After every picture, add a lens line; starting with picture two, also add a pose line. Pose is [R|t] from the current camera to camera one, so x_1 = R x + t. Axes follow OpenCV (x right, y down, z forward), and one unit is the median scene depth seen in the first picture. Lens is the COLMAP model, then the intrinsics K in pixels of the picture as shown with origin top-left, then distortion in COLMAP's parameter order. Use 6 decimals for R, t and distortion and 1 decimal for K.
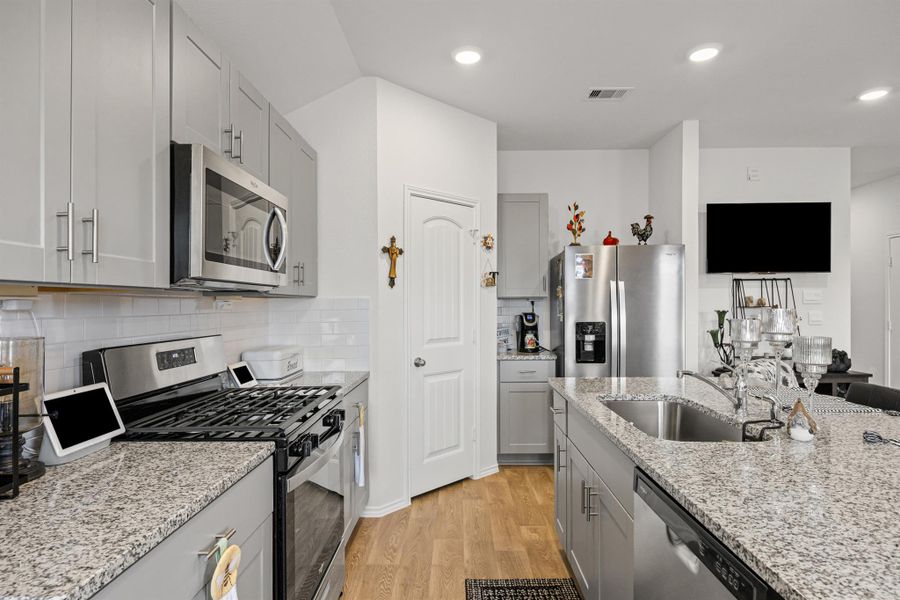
lens RADIAL K [[468.4, 0, 450.7], [0, 468.4, 301.8], [0, 0, 1]] dist [-0.006093, -0.000613]
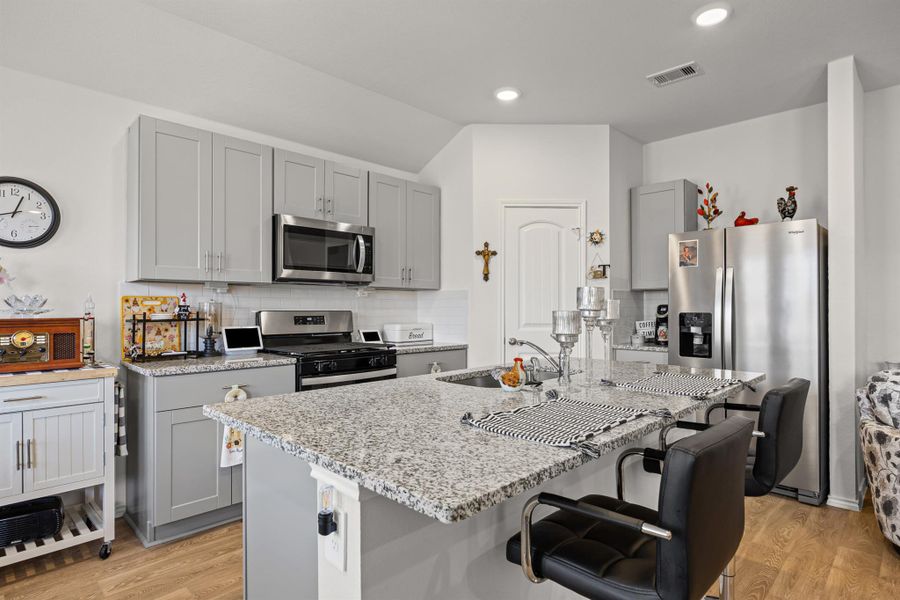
lens RADIAL K [[468.4, 0, 465.9], [0, 468.4, 299.9], [0, 0, 1]] dist [-0.006093, -0.000613]
pose [[0.743818, -0.002765, -0.668377, 0.568283], [-0.001636, 0.999981, -0.005957, 0.023059], [0.668380, 0.005524, 0.743799, -0.001159]]
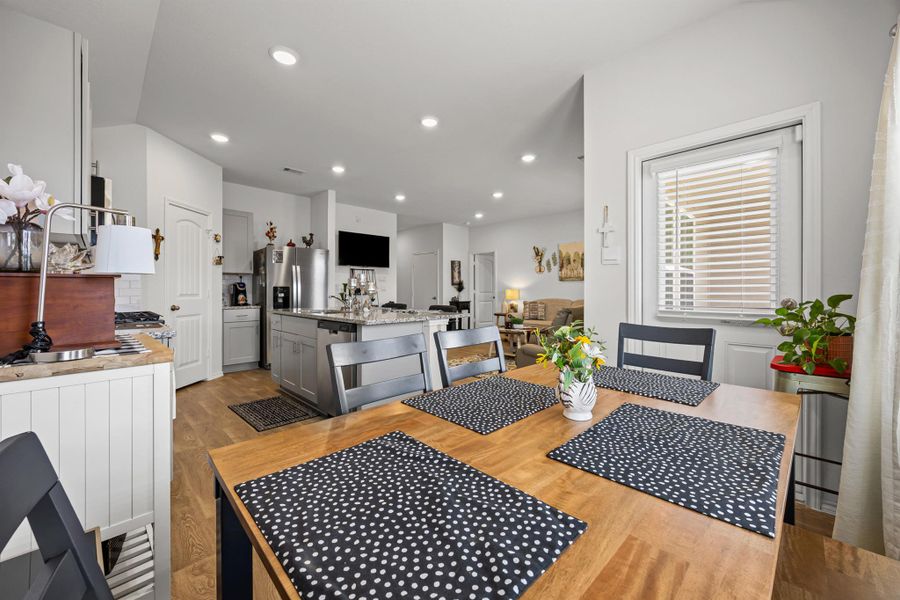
lens RADIAL K [[346.2, 0, 450.0], [0, 346.2, 291.4], [0, 0, 1]] dist [0.005581, 0.000176]
pose [[0.688294, 0.002478, 0.725428, -0.241728], [-0.004975, 0.999987, 0.001305, 0.055854], [-0.725415, -0.004507, 0.688297, -0.442986]]
